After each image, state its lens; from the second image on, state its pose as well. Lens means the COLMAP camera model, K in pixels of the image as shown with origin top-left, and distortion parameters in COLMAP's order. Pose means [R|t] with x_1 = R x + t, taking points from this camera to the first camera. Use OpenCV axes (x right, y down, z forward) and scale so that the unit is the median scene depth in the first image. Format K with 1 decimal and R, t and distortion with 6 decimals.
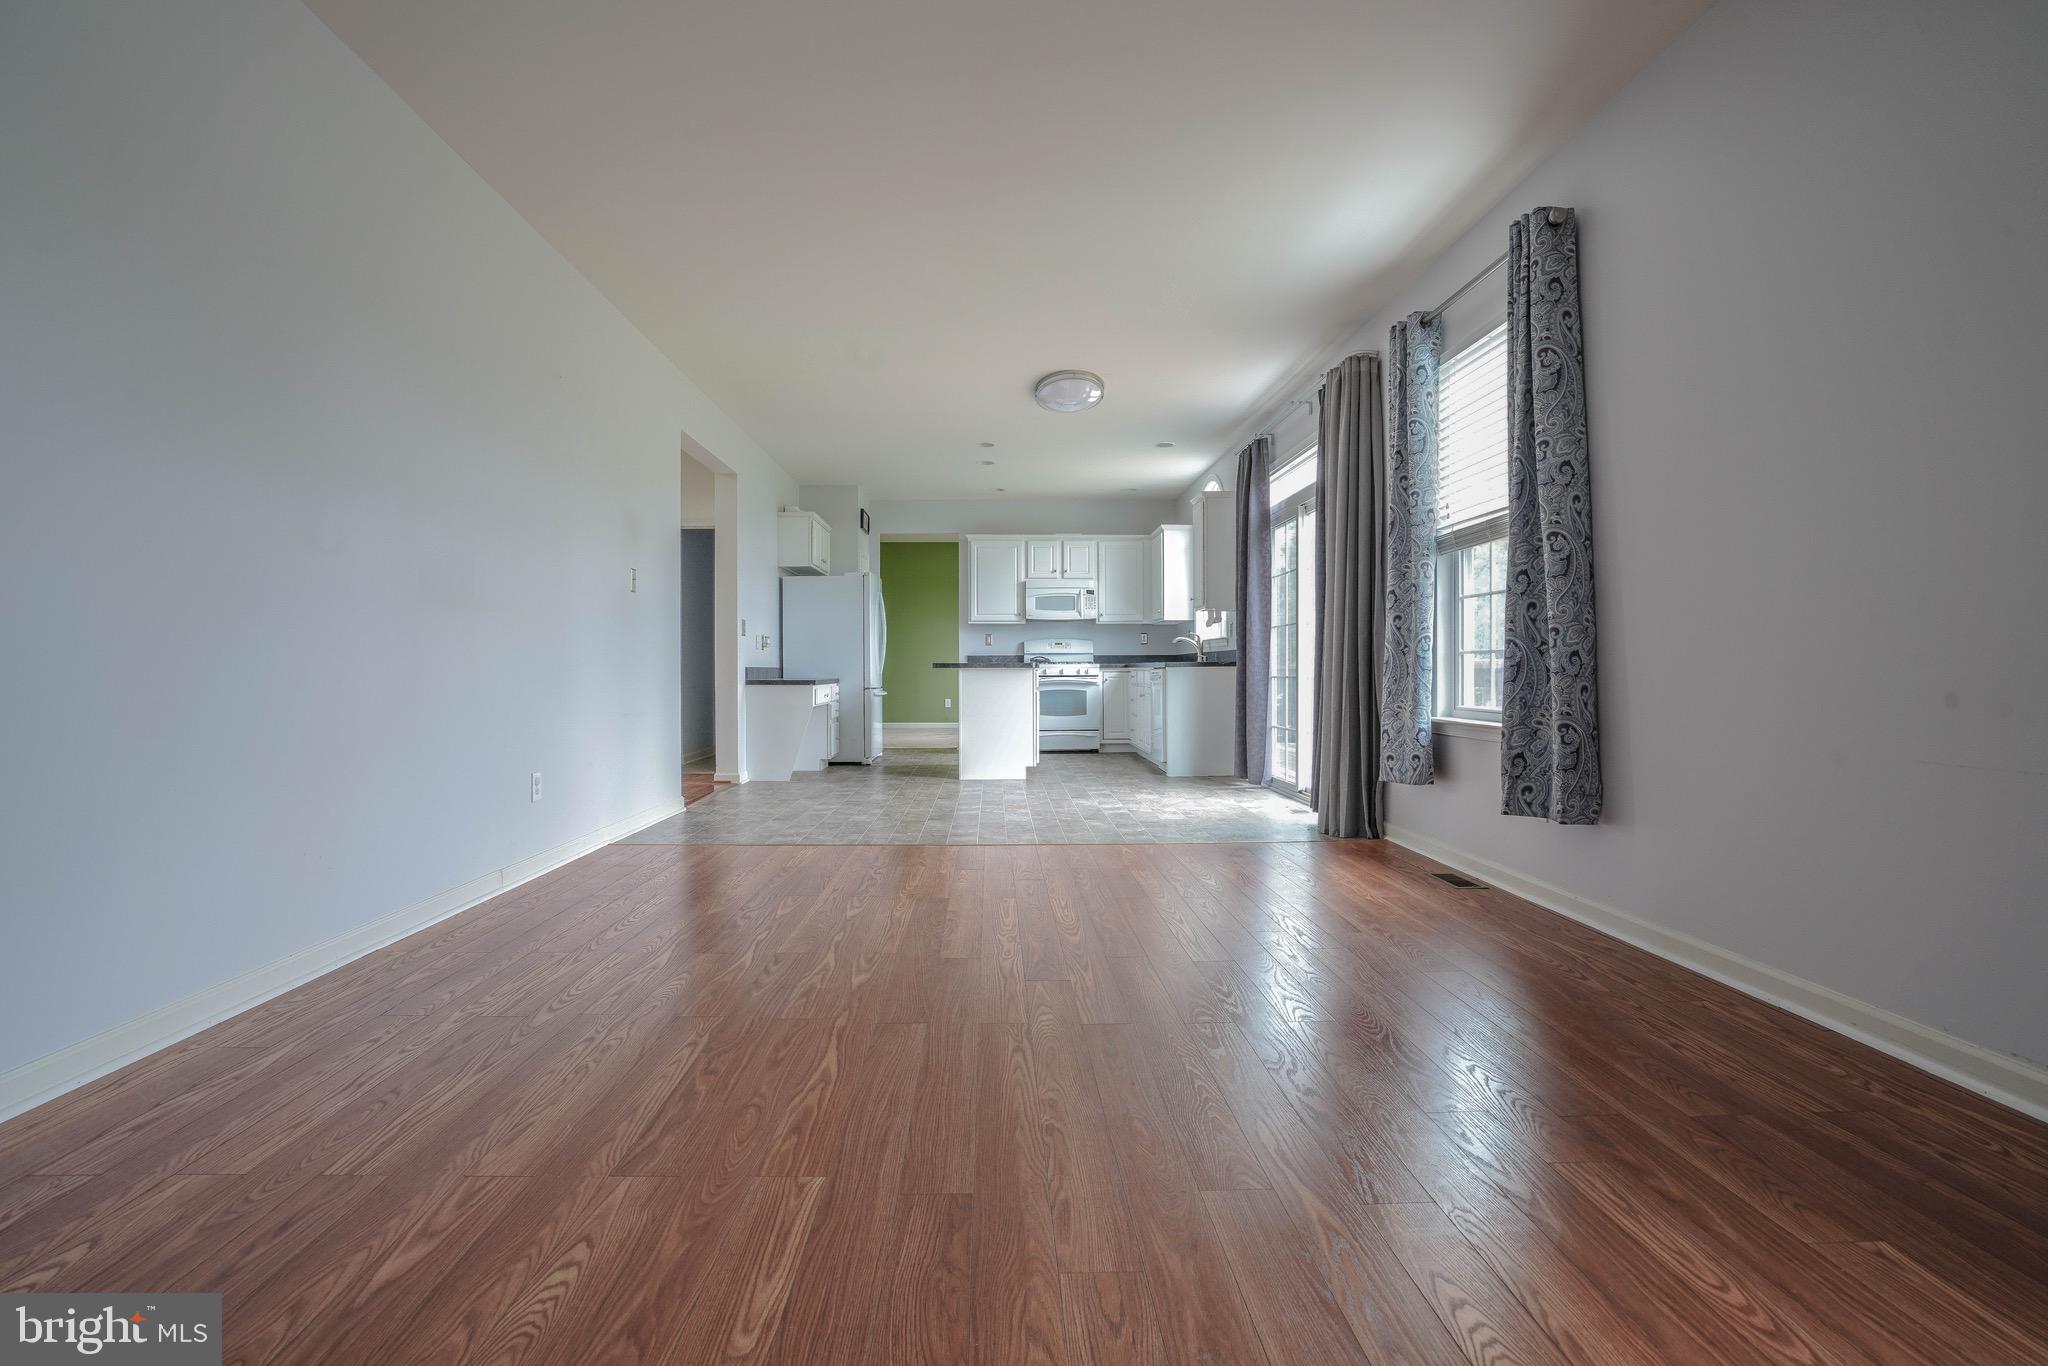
lens RADIAL K [[950.2, 0, 1023.0], [0, 950.2, 673.5], [0, 0, 1]] dist [-0.033891, 0.008532]
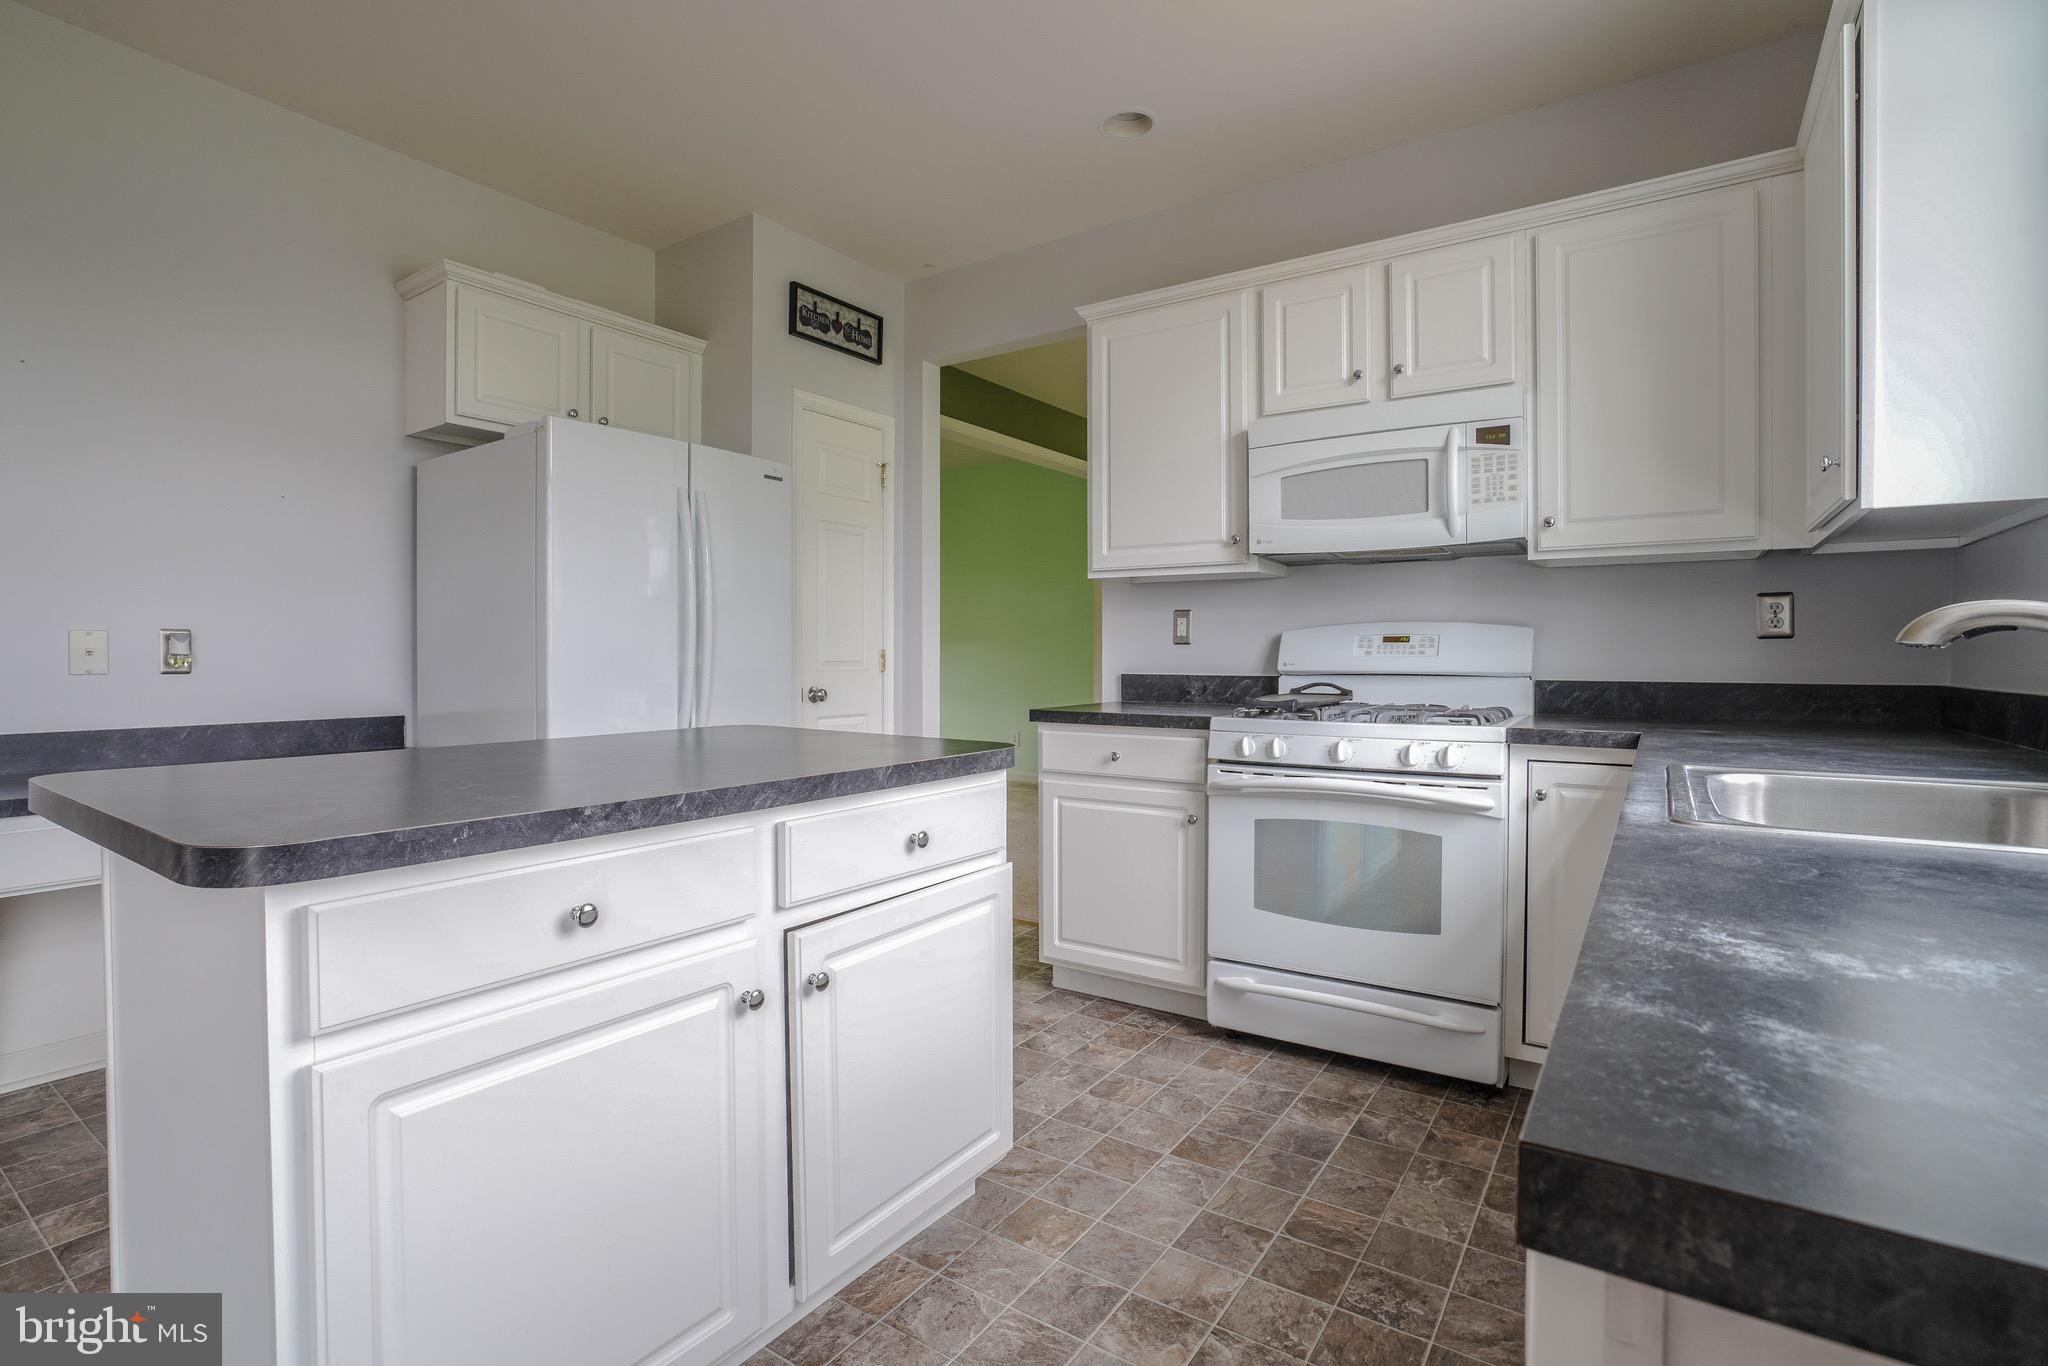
lens RADIAL K [[950.2, 0, 1002.9], [0, 950.2, 673.6], [0, 0, 1]] dist [-0.033891, 0.008532]
pose [[0.799590, 0.016892, -0.600309, 0.117233], [-0.007962, 0.999815, 0.017528, -0.025533], [0.600494, -0.009236, 0.799576, 0.721951]]
